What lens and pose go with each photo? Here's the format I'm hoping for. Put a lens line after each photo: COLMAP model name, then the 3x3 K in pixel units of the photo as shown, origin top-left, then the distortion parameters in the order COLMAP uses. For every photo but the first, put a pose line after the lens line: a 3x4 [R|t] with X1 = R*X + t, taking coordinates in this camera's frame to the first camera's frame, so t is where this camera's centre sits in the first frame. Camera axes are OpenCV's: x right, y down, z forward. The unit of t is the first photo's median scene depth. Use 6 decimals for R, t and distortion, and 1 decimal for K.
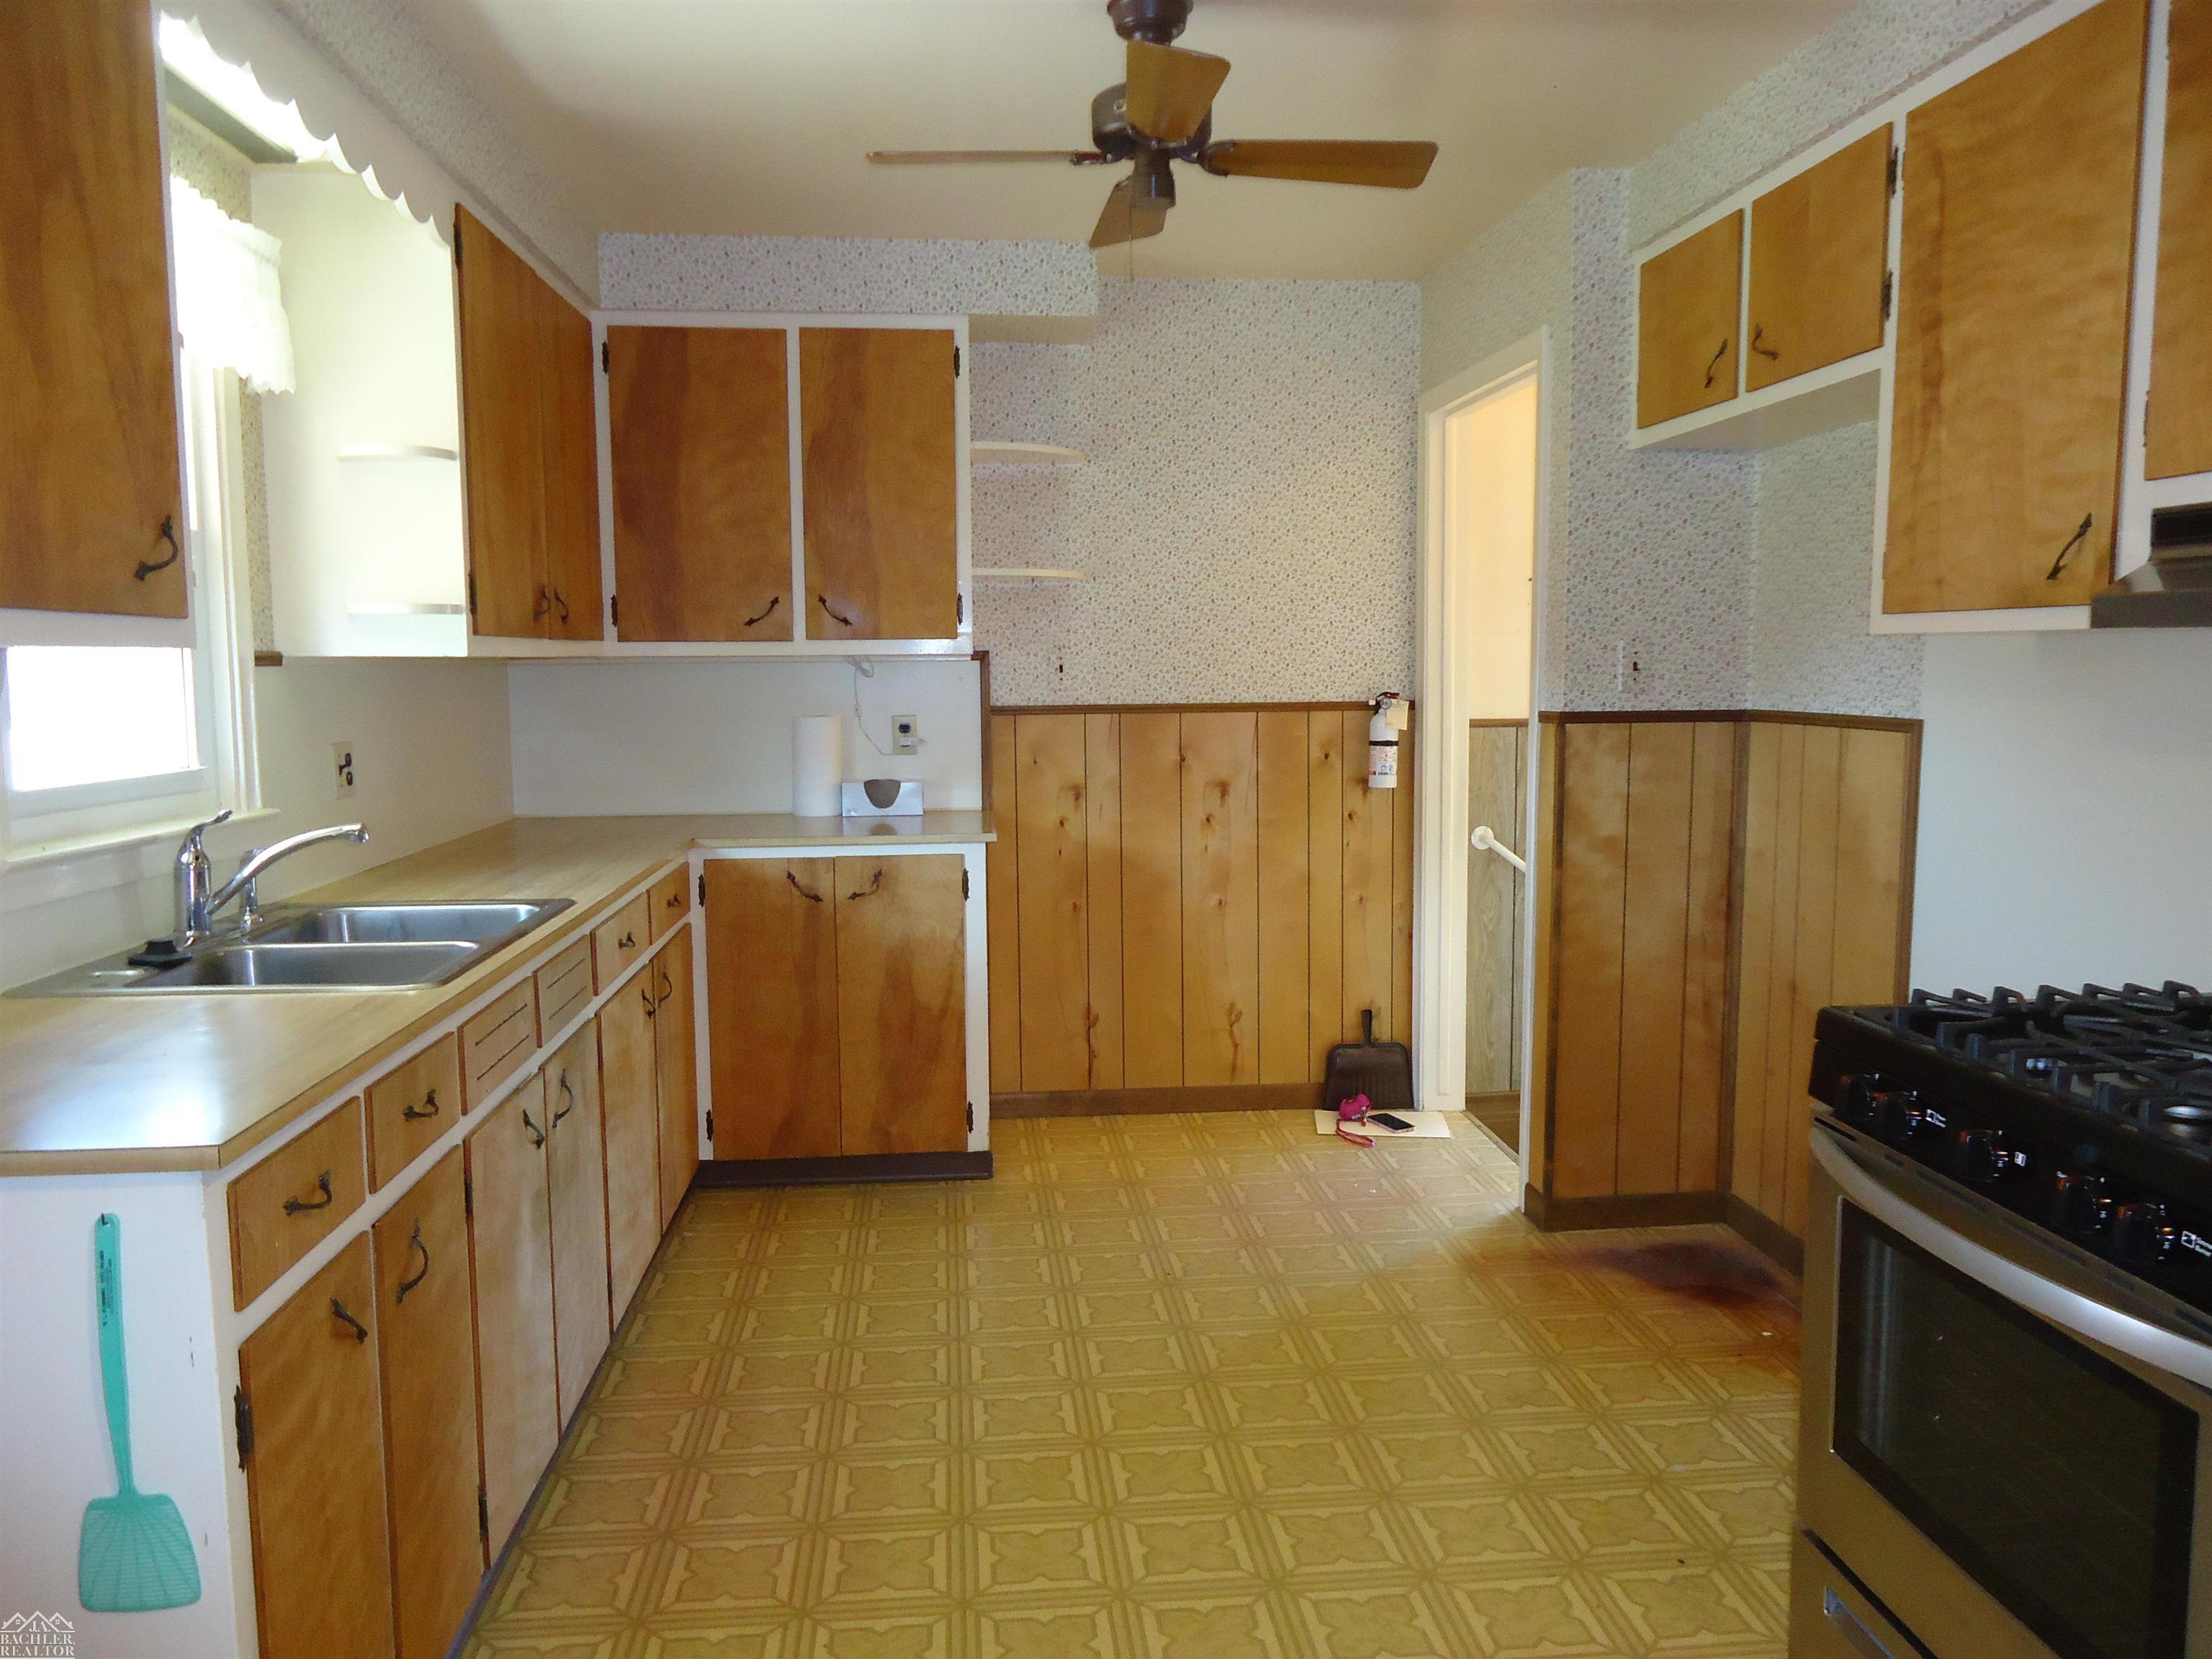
lens RADIAL K [[1611.4, 0, 1107.9], [0, 1611.4, 829.2], [0, 0, 1]] dist [-0.014350, 0.006860]
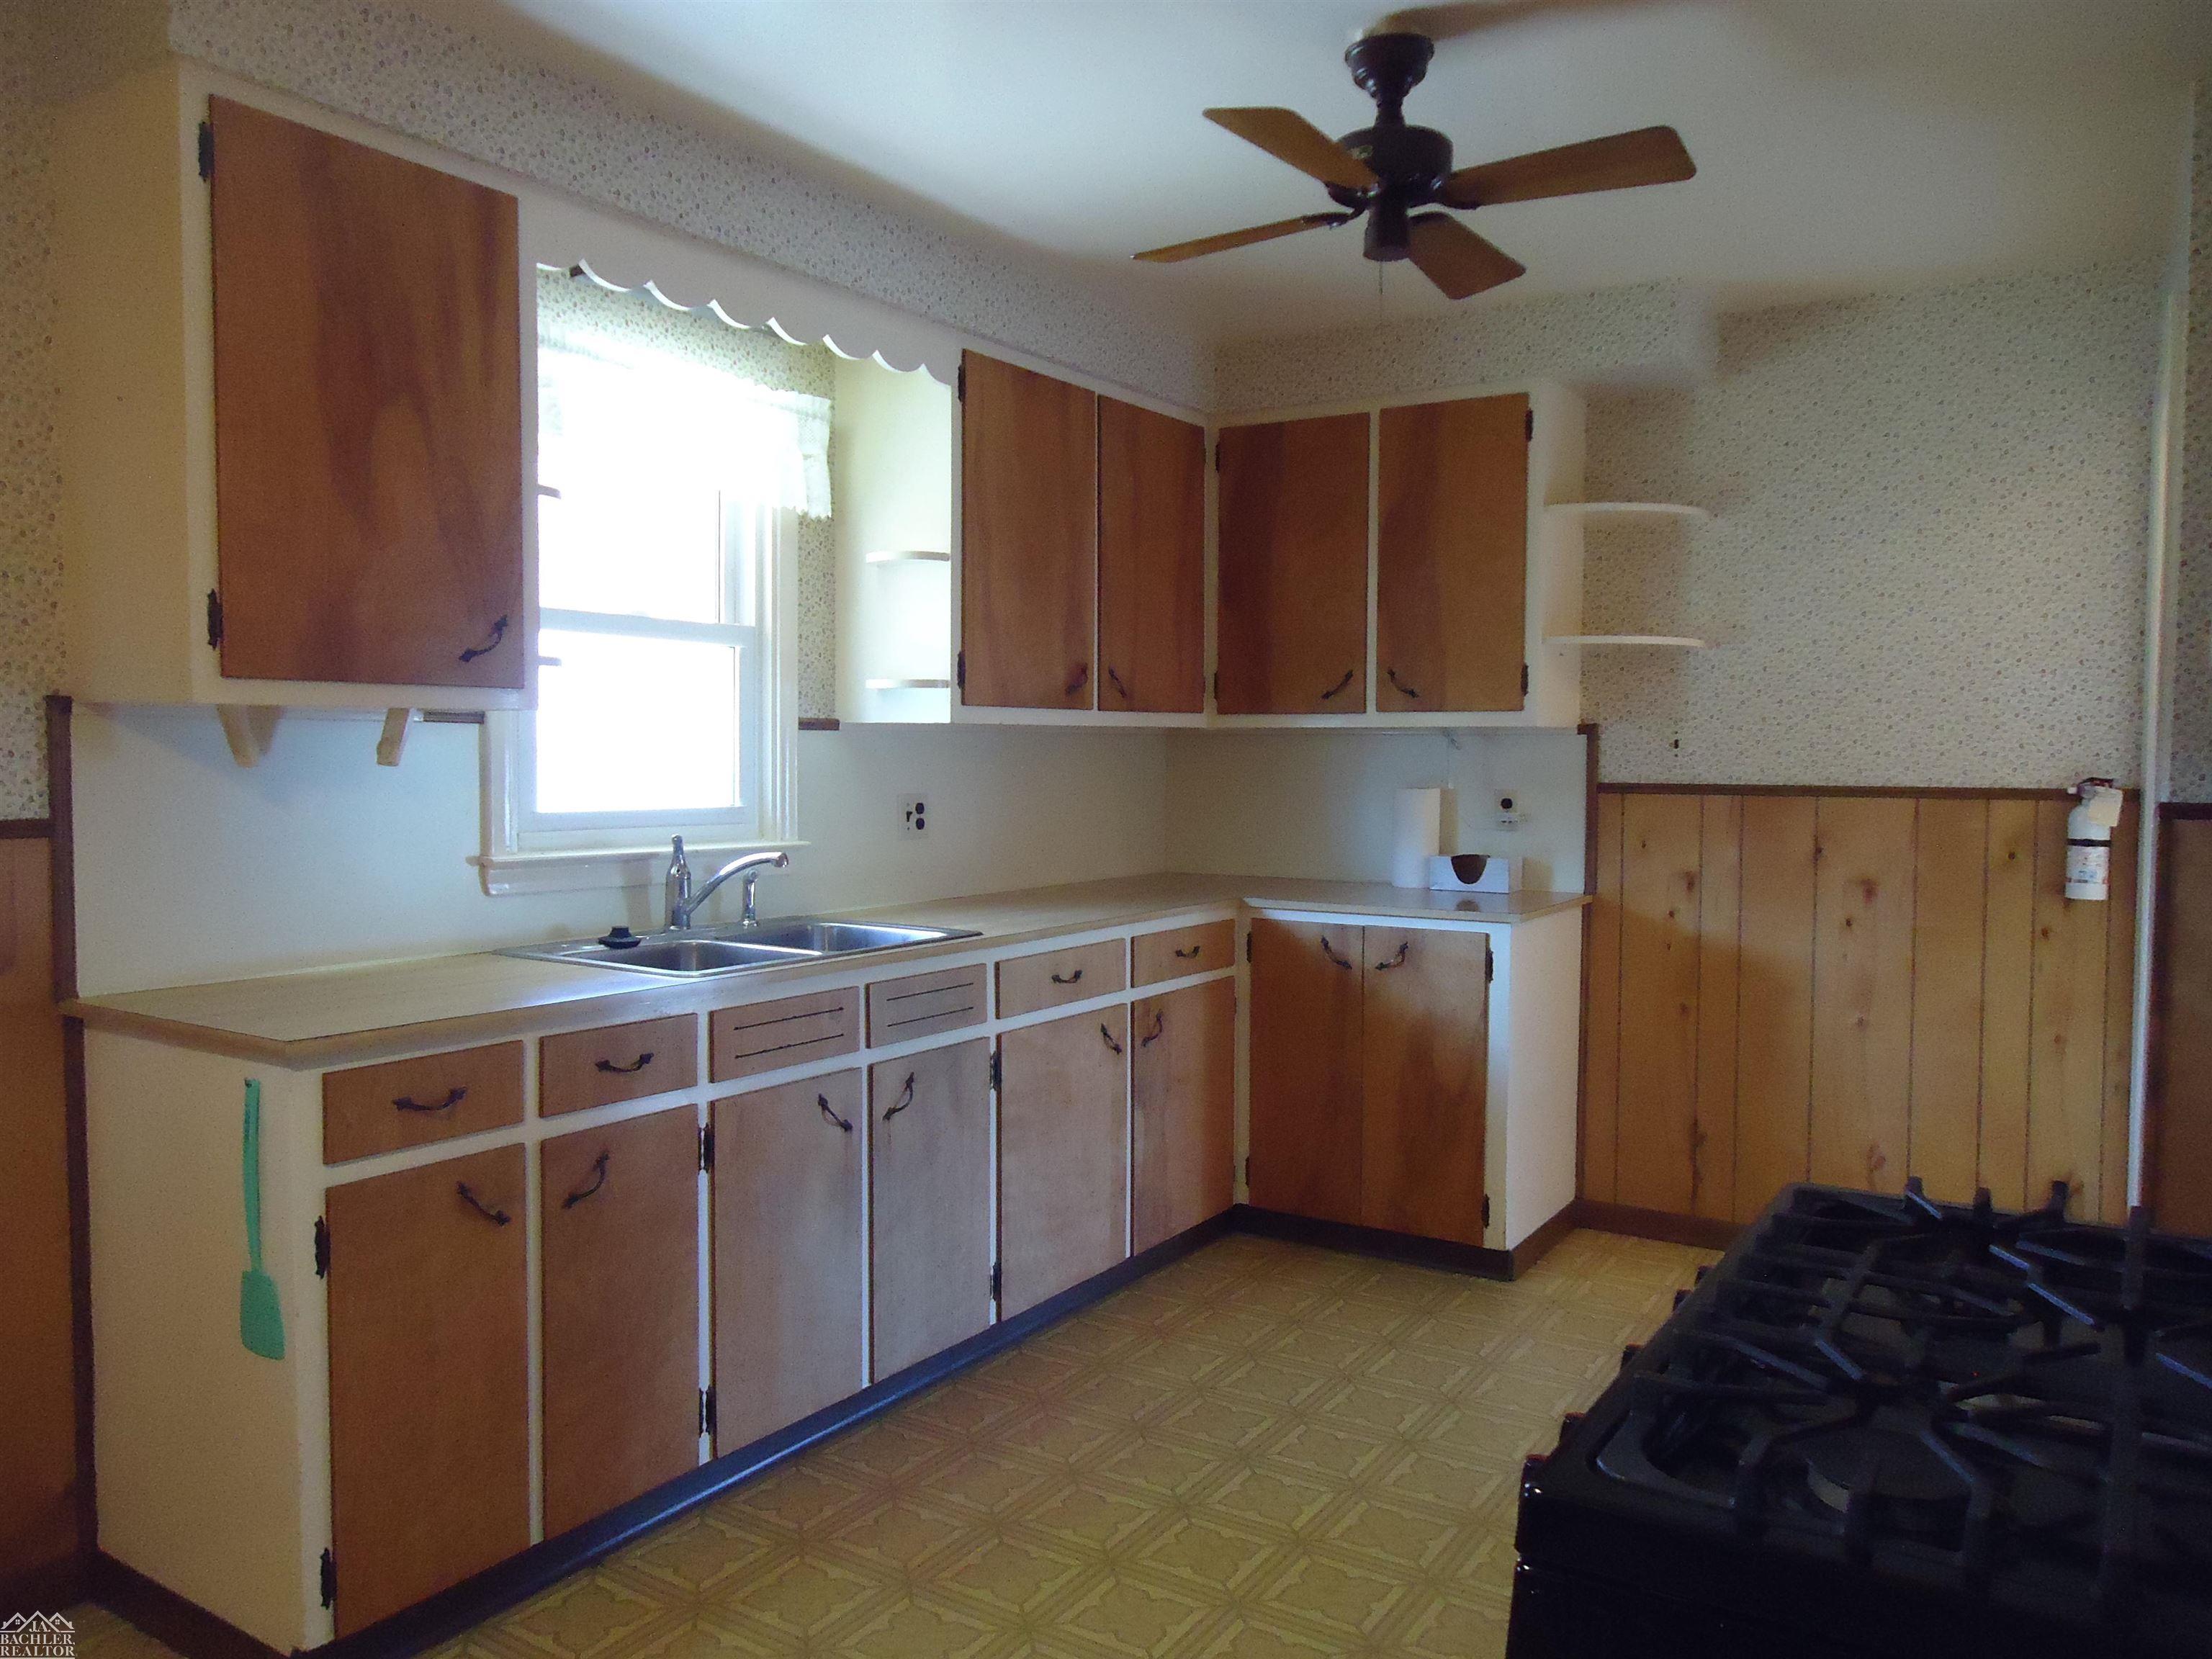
lens RADIAL K [[1611.4, 0, 1110.2], [0, 1611.4, 827.8], [0, 0, 1]] dist [-0.014350, 0.006860]
pose [[0.780113, 0.041786, -0.624242, 0.320618], [-0.074130, 0.996912, -0.025908, -0.005600], [0.621231, 0.066486, 0.780802, 0.104830]]
